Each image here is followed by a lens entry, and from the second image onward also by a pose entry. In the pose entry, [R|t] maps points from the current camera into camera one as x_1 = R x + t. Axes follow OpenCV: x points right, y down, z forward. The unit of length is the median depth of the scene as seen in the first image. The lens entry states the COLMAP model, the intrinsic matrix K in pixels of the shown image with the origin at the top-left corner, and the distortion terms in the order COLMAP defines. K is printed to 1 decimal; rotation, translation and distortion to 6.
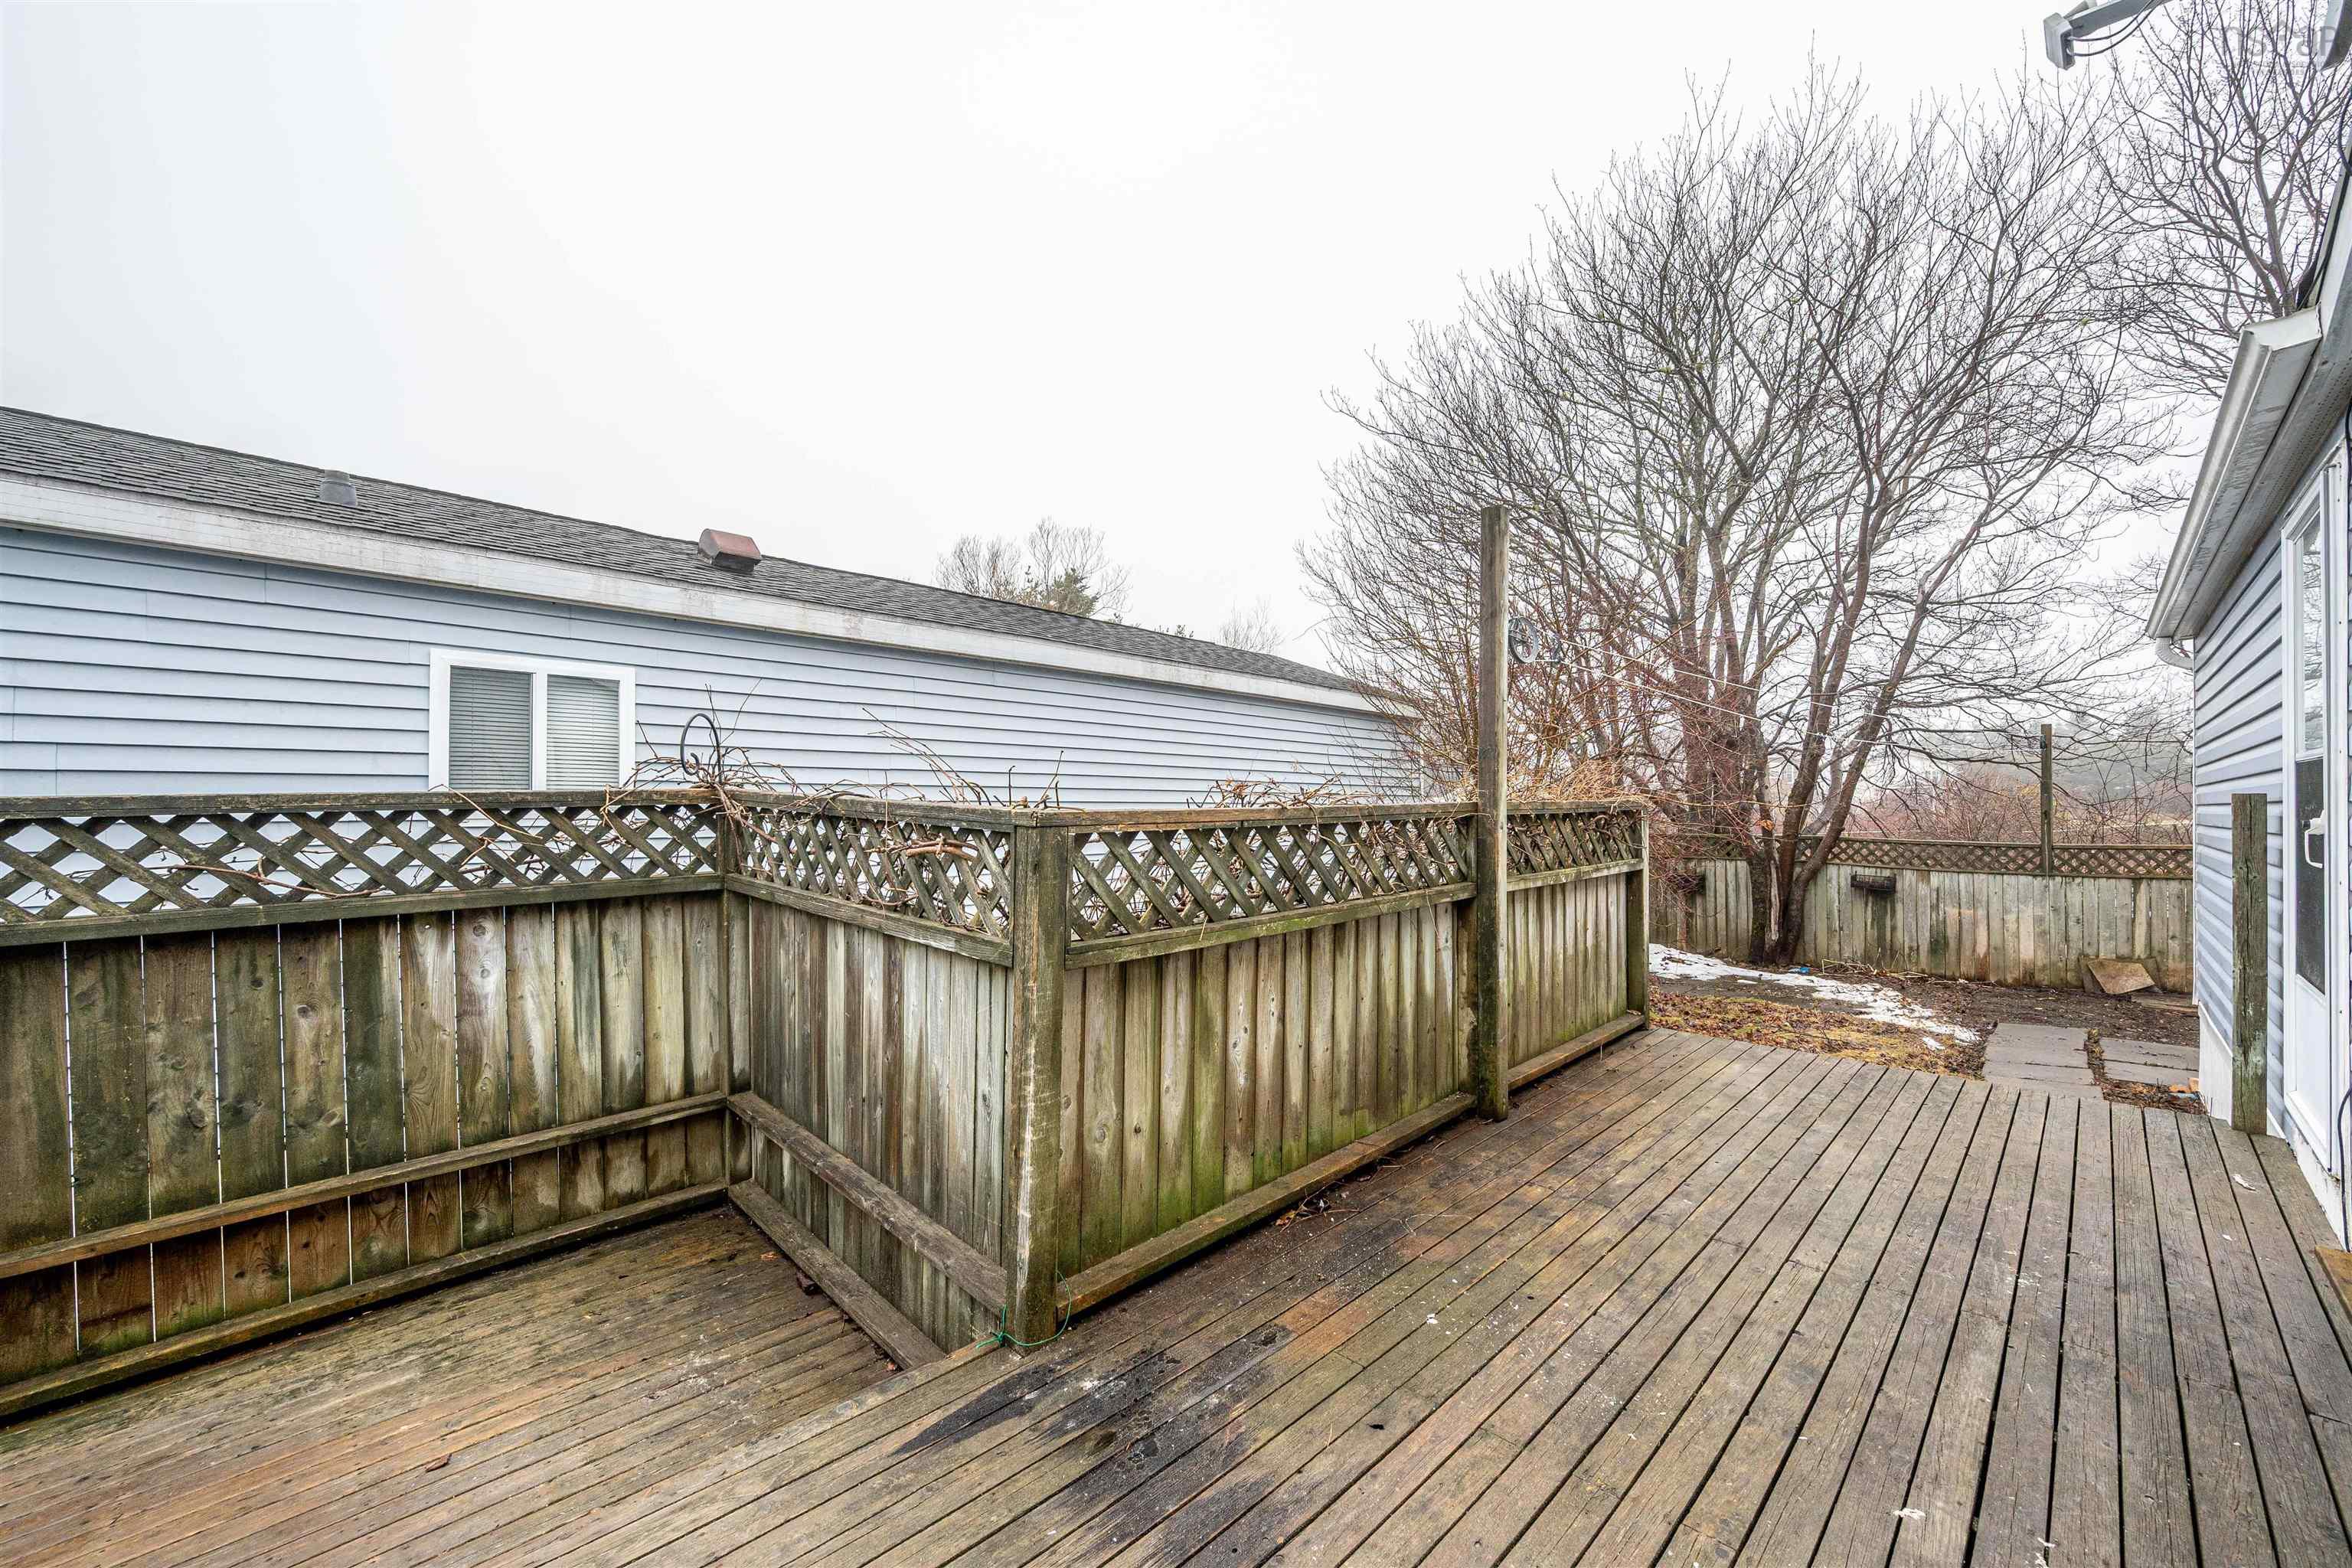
lens RADIAL K [[919.8, 0, 1195.7], [0, 919.8, 794.2], [0, 0, 1]] dist [-0.003058, -0.000586]
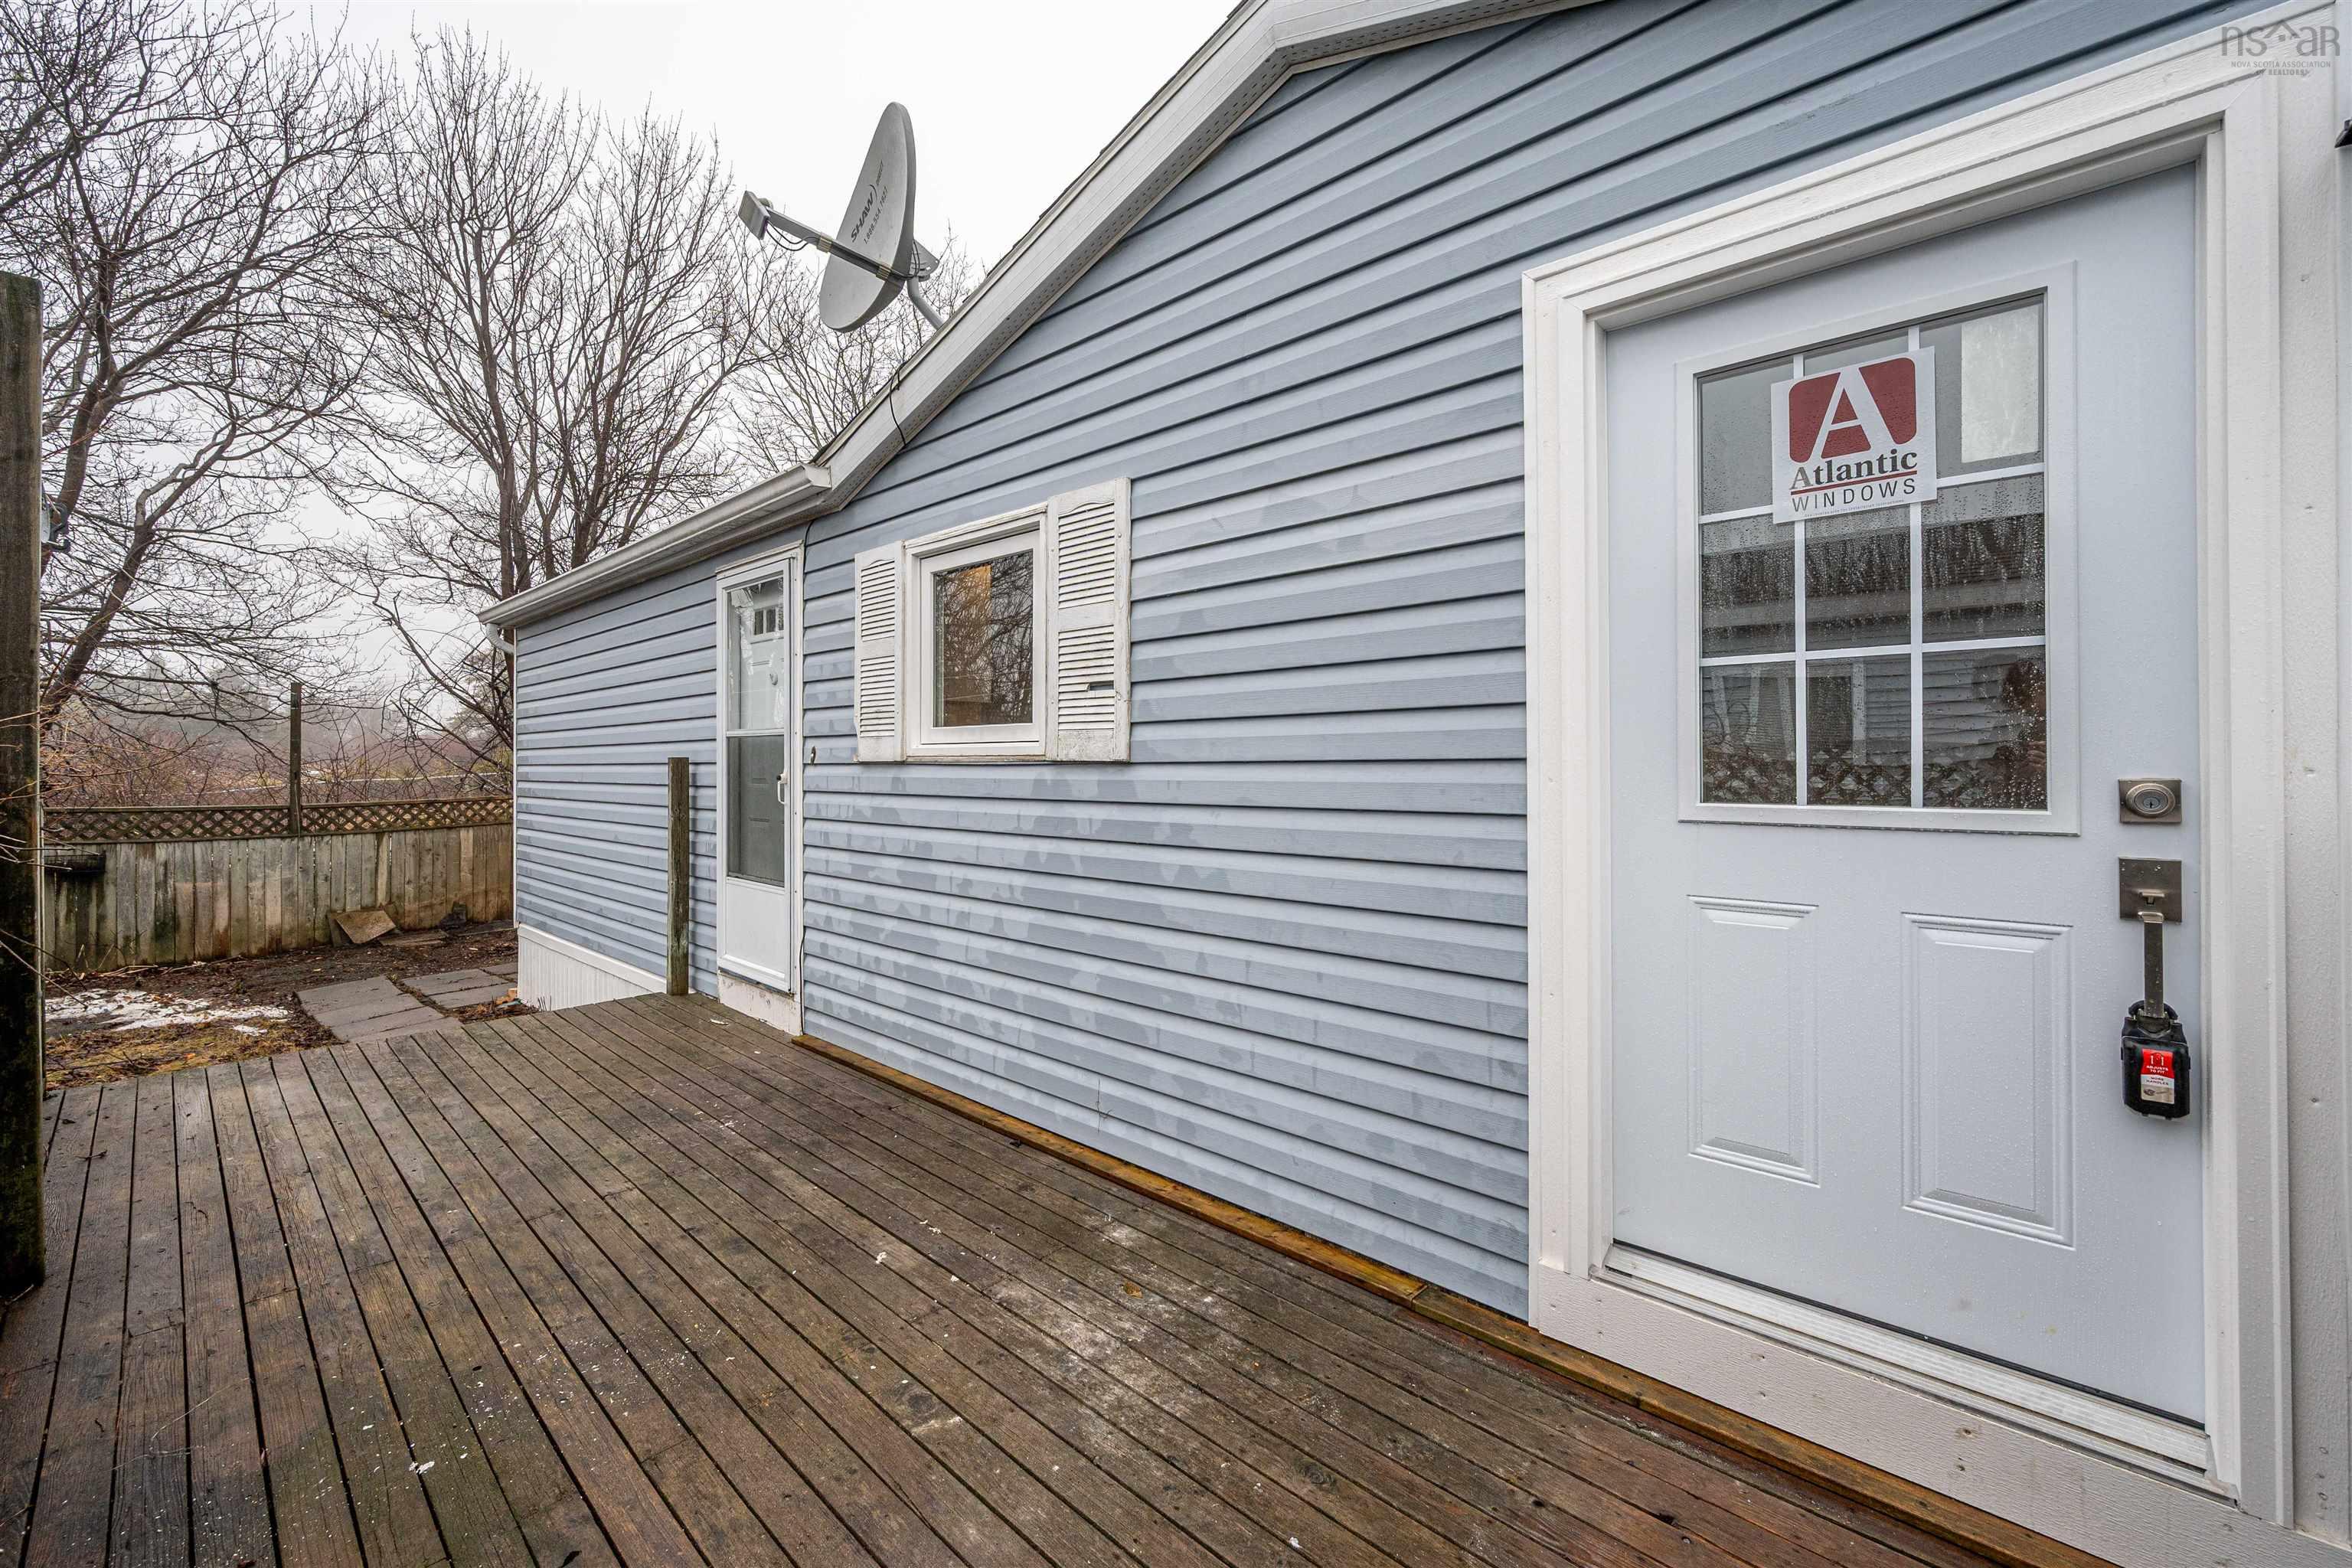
lens RADIAL K [[919.8, 0, 1188.7], [0, 919.8, 763.2], [0, 0, 1]] dist [-0.003058, -0.000586]
pose [[-0.031348, -0.001306, 0.999508, -0.090603], [-0.009392, 0.999955, 0.001012, -0.000495], [-0.999464, -0.009356, -0.031359, 0.074282]]
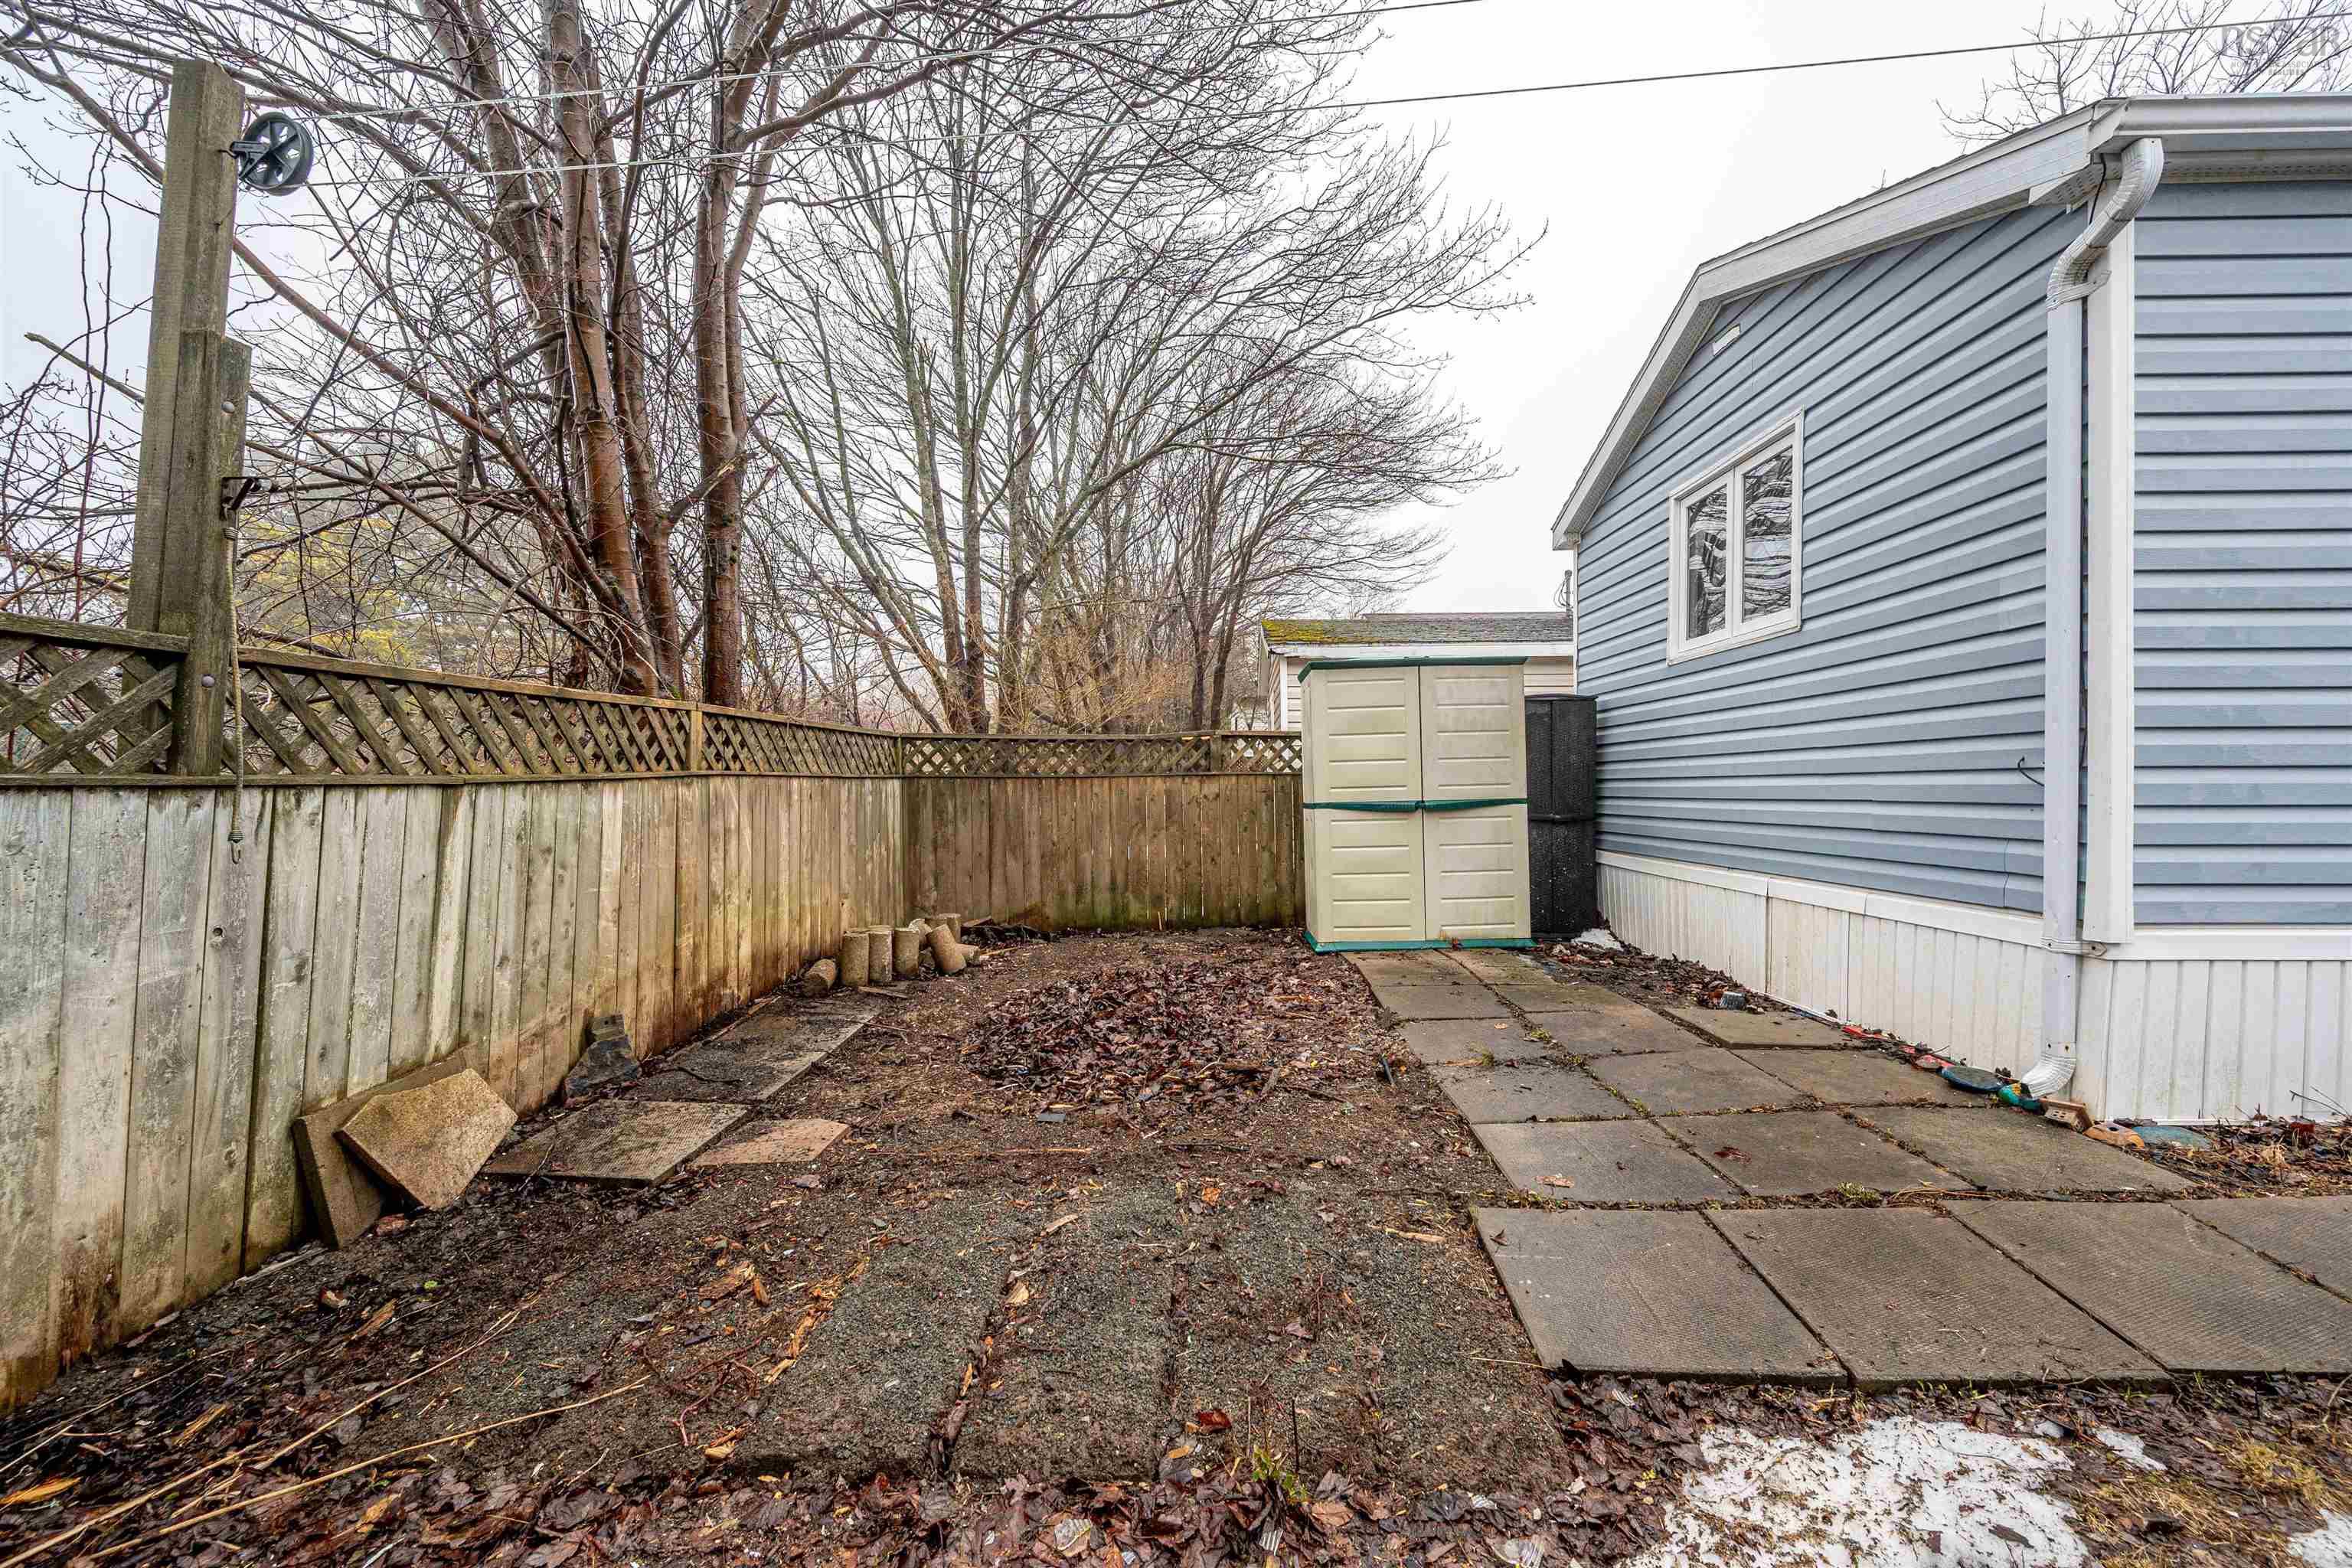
lens RADIAL K [[919.8, 0, 1185.8], [0, 919.8, 784.5], [0, 0, 1]] dist [-0.003058, -0.000586]
pose [[-0.666319, 0.005241, 0.745648, 0.640858], [-0.000182, 0.999974, -0.007191, 0.092828], [-0.745666, -0.004927, -0.666301, 1.008831]]
